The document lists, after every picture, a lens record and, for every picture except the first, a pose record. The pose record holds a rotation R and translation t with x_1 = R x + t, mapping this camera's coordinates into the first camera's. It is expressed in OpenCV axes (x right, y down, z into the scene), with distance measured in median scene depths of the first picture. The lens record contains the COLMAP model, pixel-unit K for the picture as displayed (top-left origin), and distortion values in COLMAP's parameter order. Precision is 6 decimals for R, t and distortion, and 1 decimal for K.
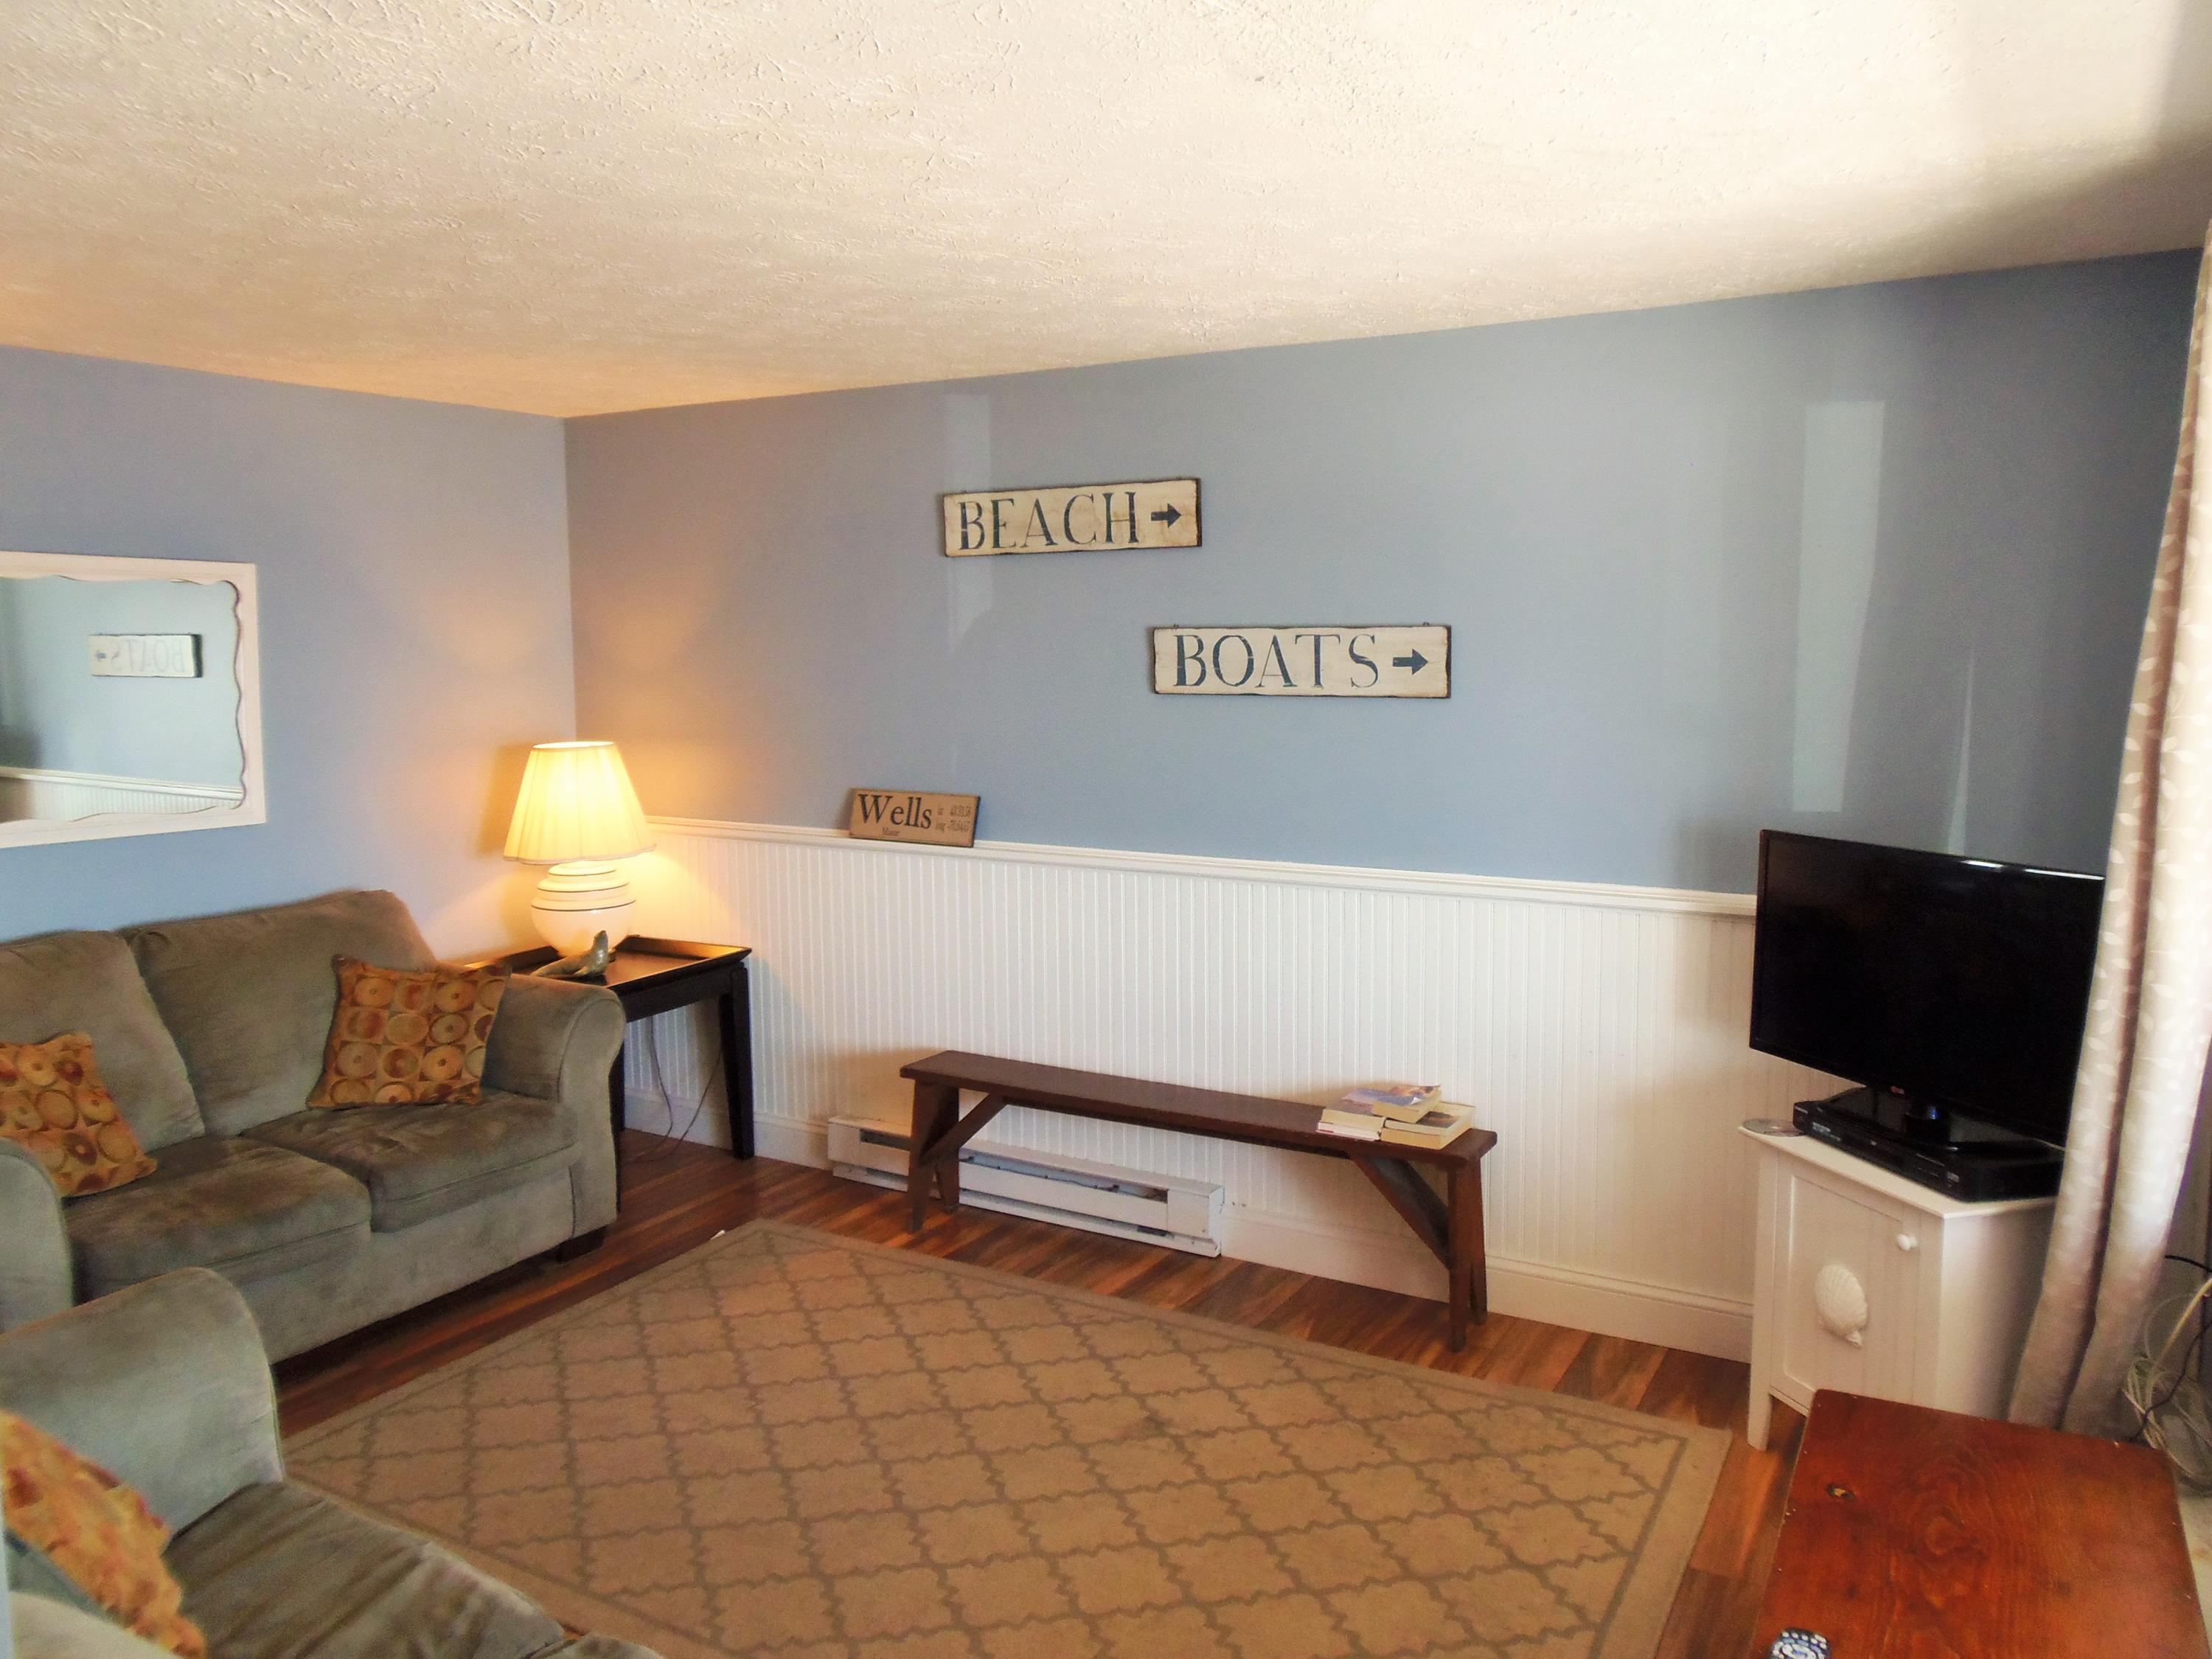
lens RADIAL K [[1605.4, 0, 1098.4], [0, 1605.4, 794.2], [0, 0, 1]] dist [-0.010161, -0.019472]
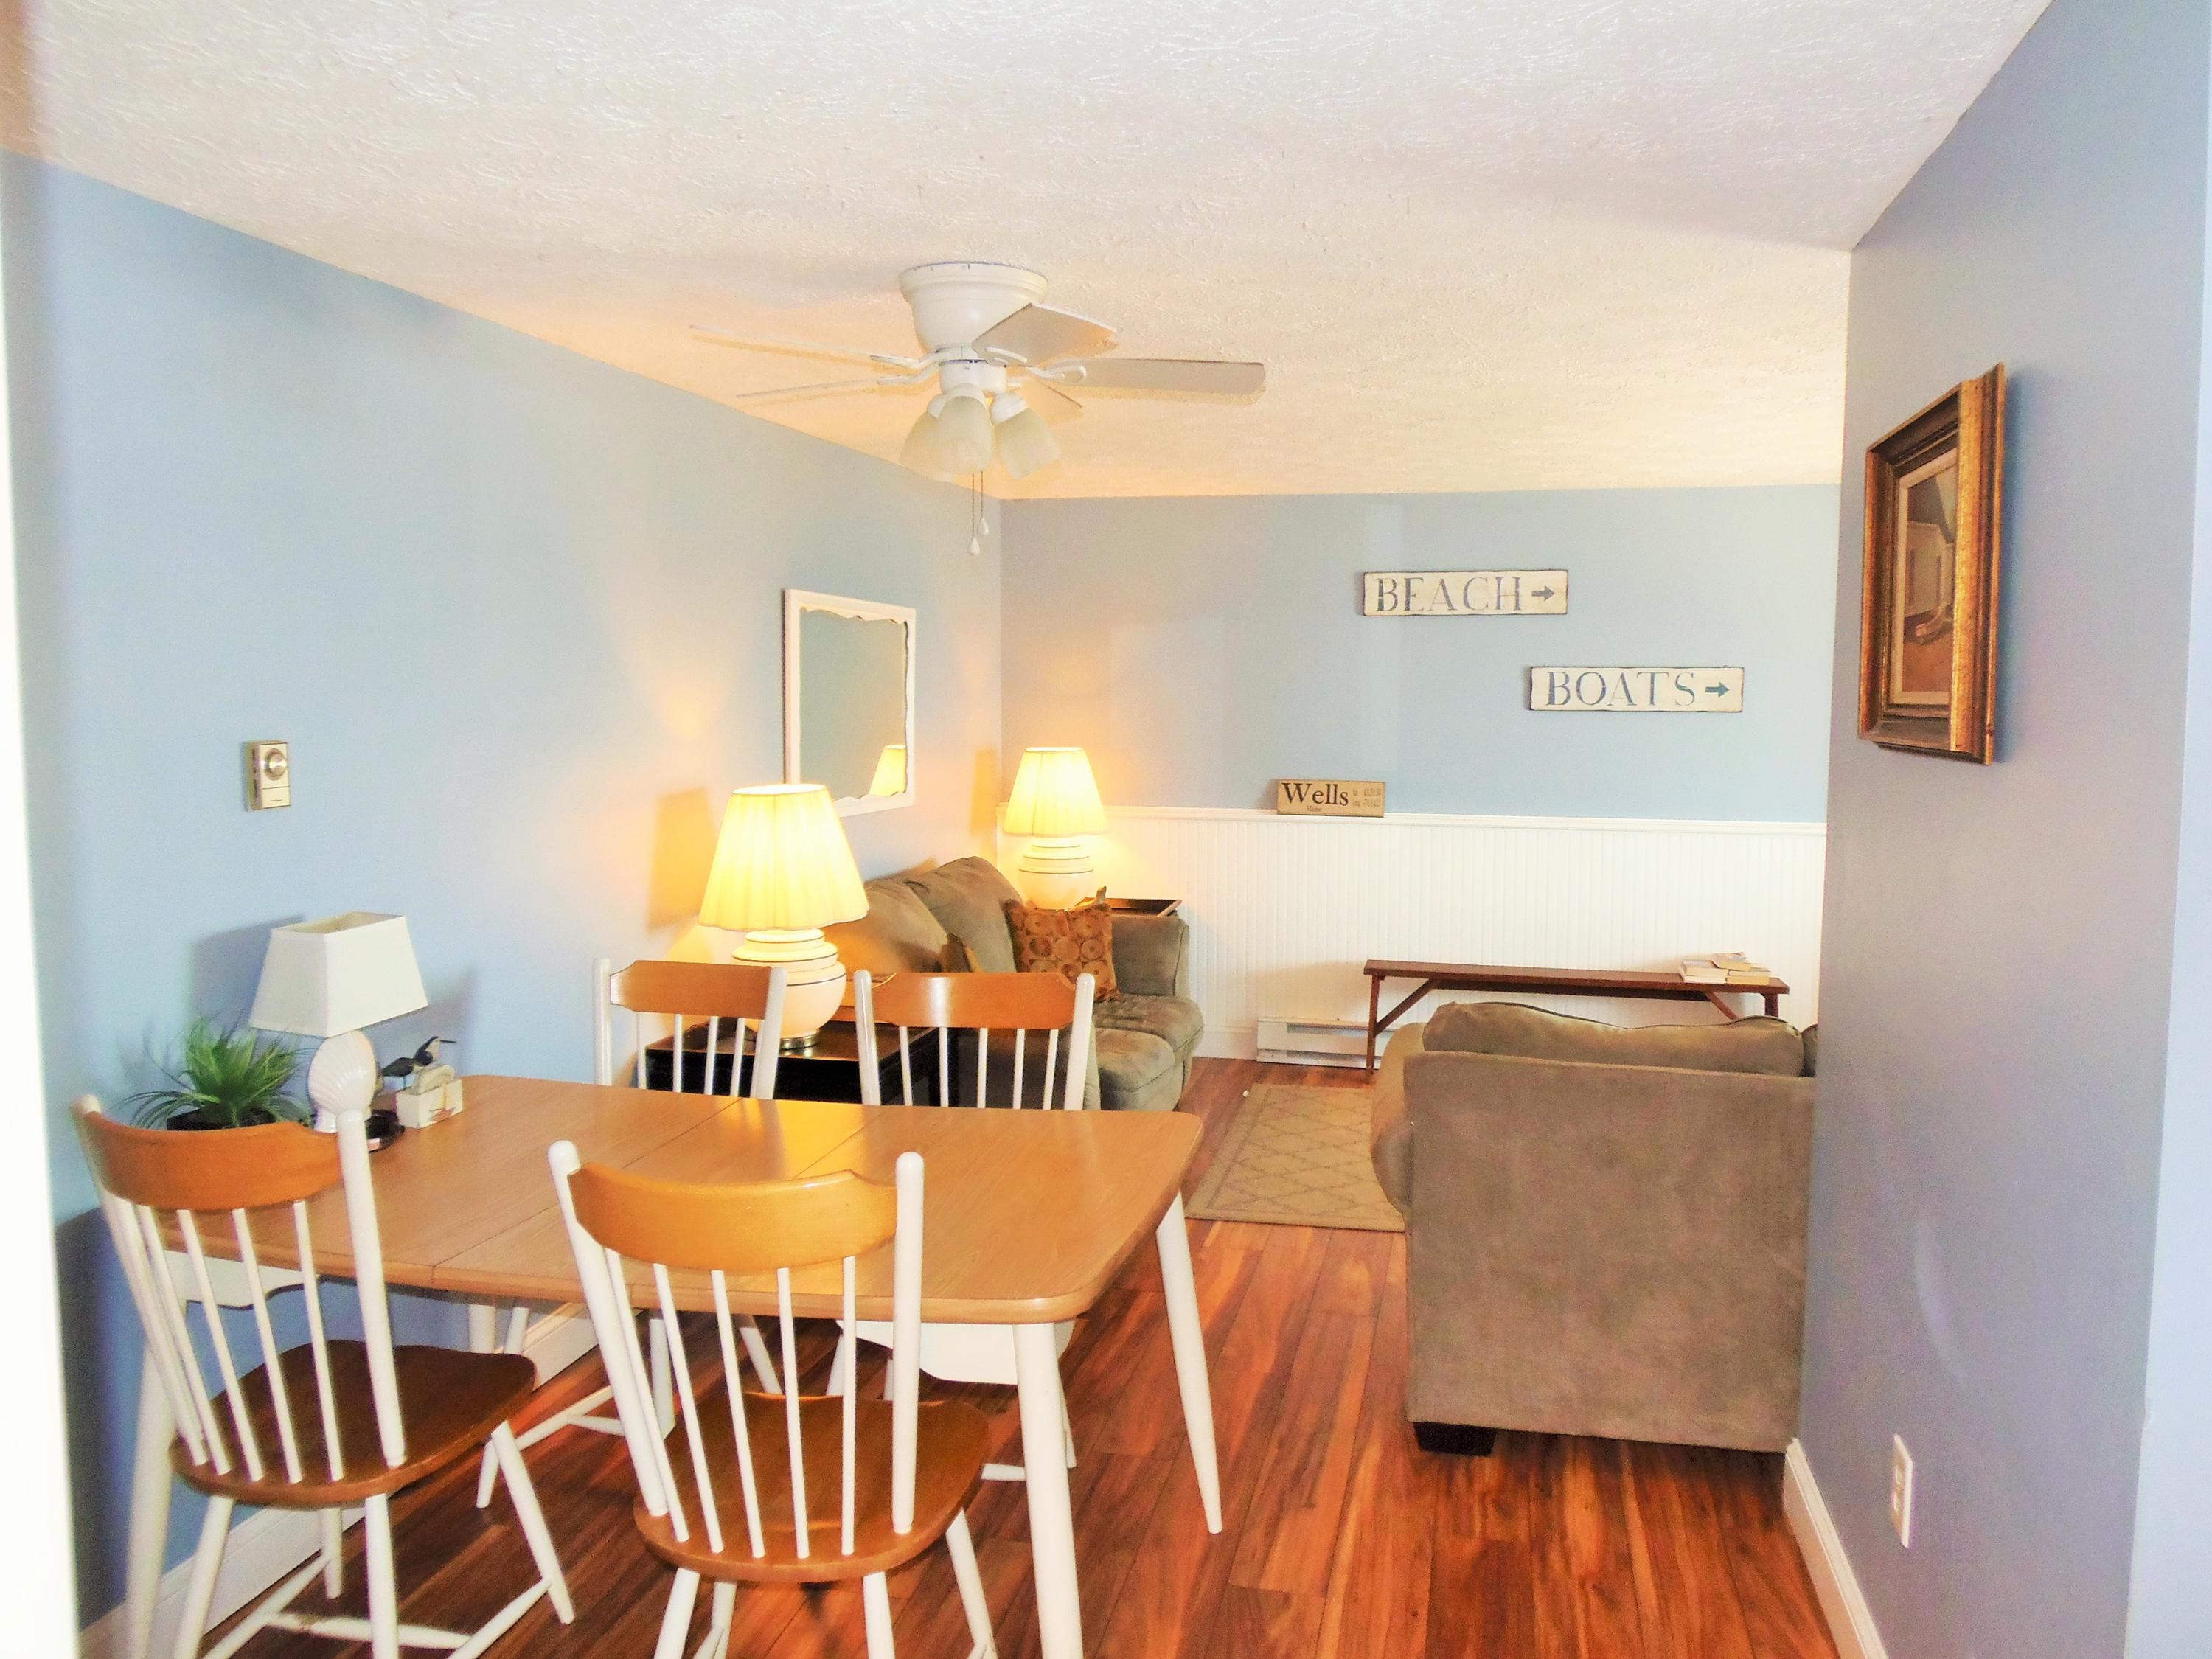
lens RADIAL K [[1605.4, 0, 1093.9], [0, 1605.4, 819.6], [0, 0, 1]] dist [-0.010161, -0.019472]
pose [[0.957828, -0.014961, 0.286954, -0.776365], [0.018550, 0.999780, -0.009794, 0.046499], [-0.286744, 0.014704, 0.957894, -0.321784]]
